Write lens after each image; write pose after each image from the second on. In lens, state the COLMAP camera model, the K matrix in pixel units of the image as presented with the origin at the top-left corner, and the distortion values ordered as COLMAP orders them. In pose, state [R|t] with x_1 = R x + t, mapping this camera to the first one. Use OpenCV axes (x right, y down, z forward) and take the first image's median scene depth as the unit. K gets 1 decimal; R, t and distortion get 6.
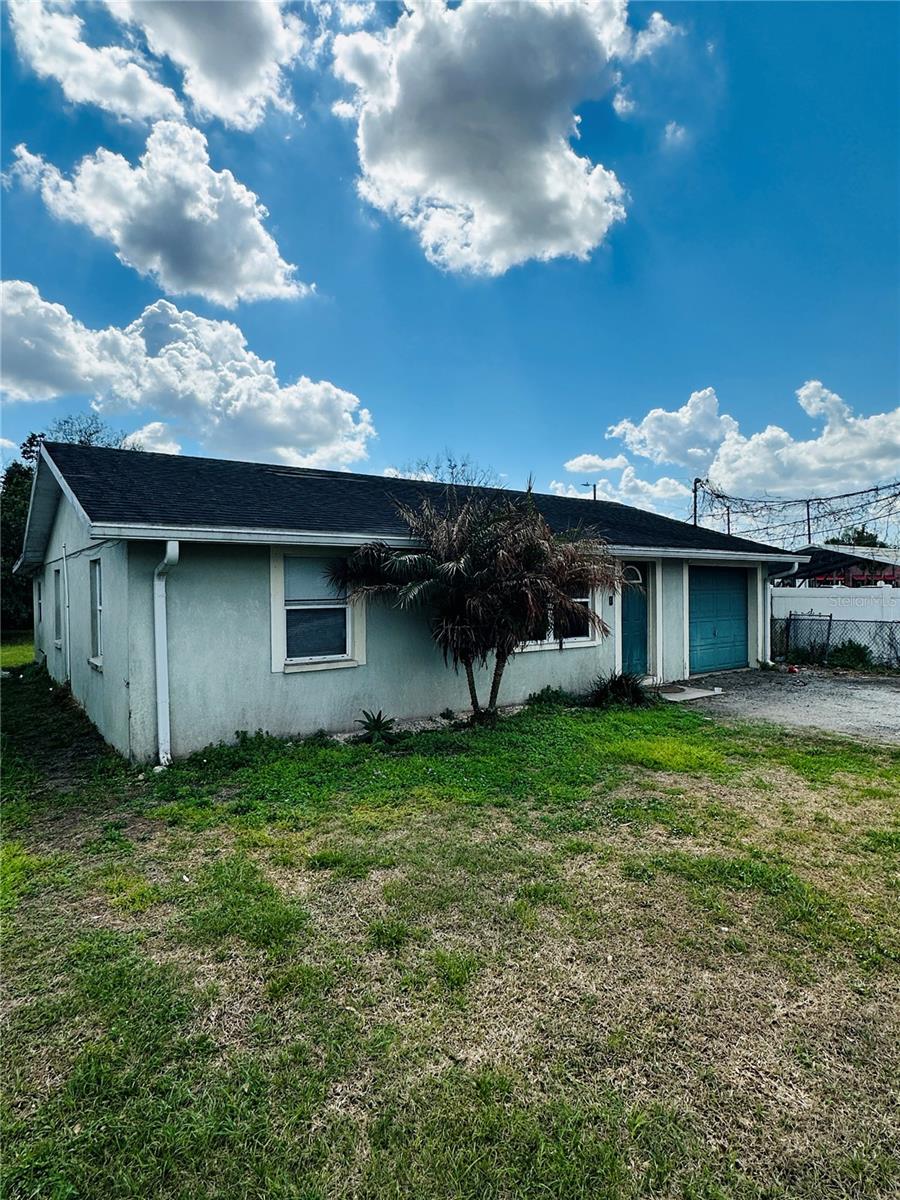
lens RADIAL K [[674.5, 0, 430.2], [0, 674.5, 597.7], [0, 0, 1]] dist [0.000965, 0.033081]
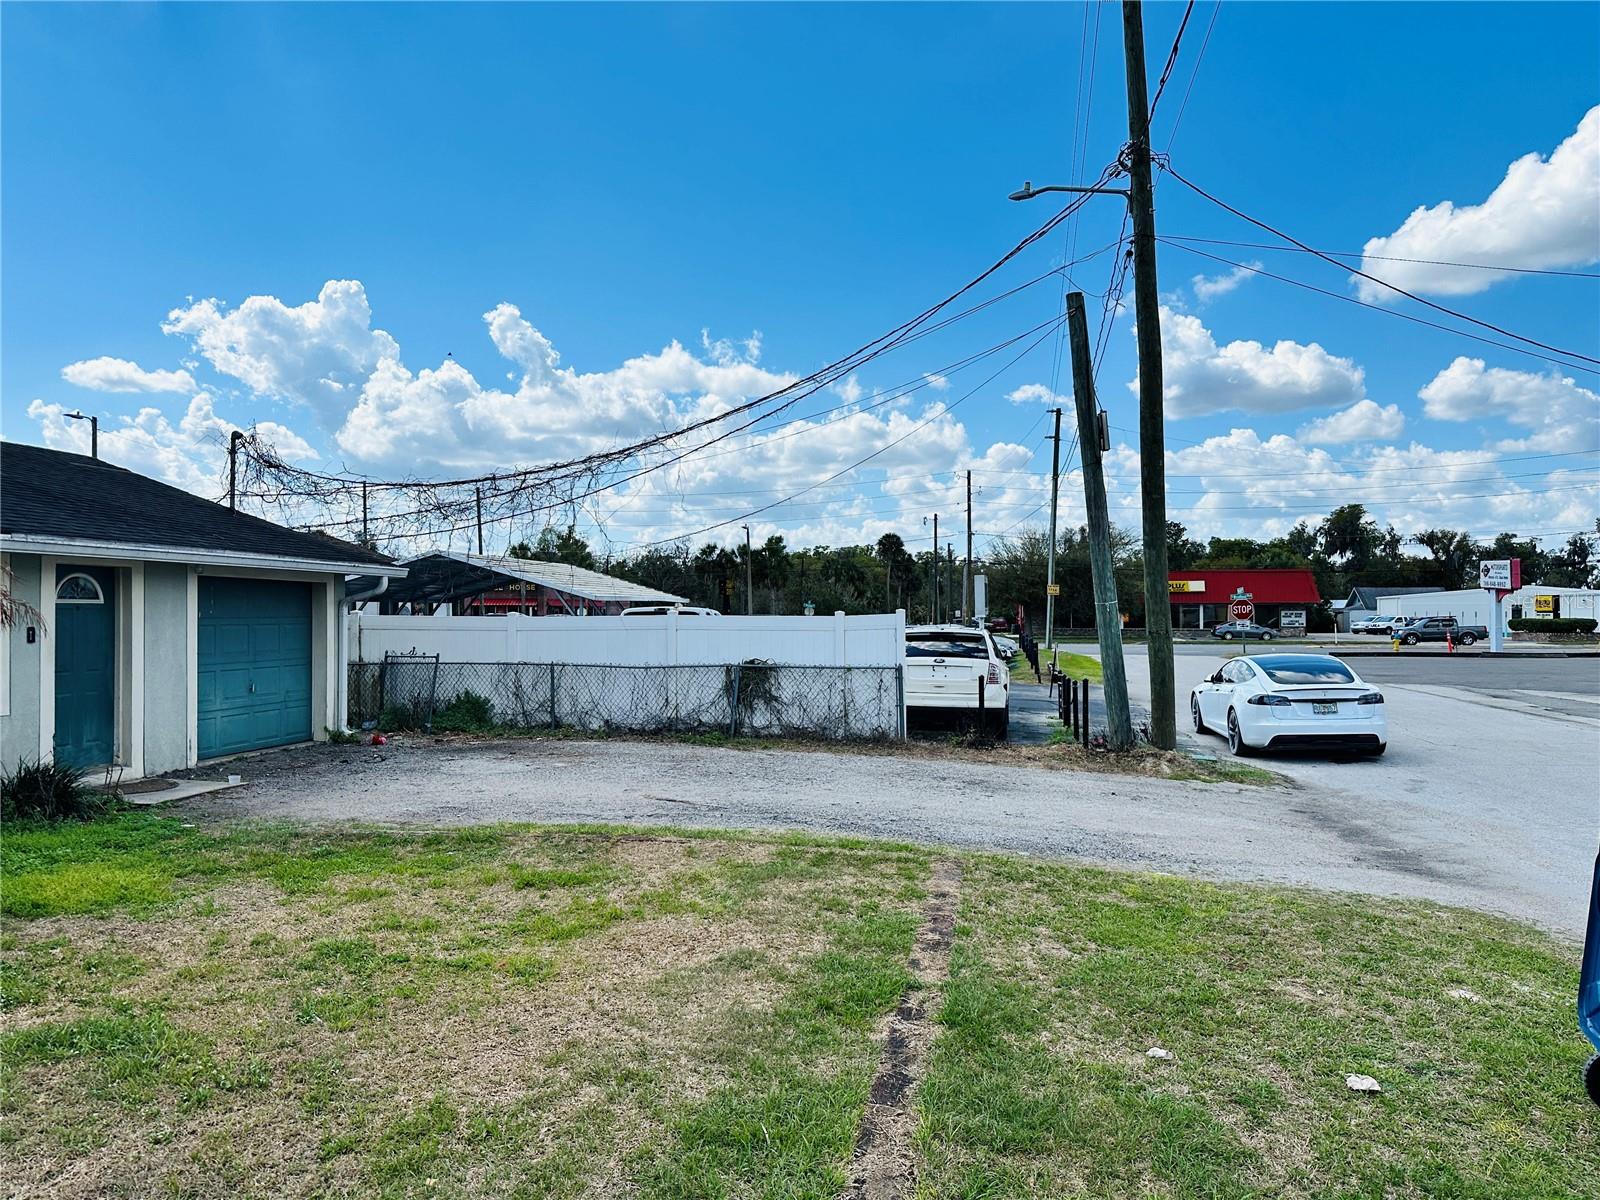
lens RADIAL K [[1141.3, 0, 796.9], [0, 1141.3, 611.0], [0, 0, 1]] dist [0.085889, -0.117264]
pose [[0.724483, 0.010816, 0.689207, 0.054226], [0.002589, 0.999827, -0.018412, 0.002991], [-0.689287, 0.015124, 0.724330, -0.093055]]
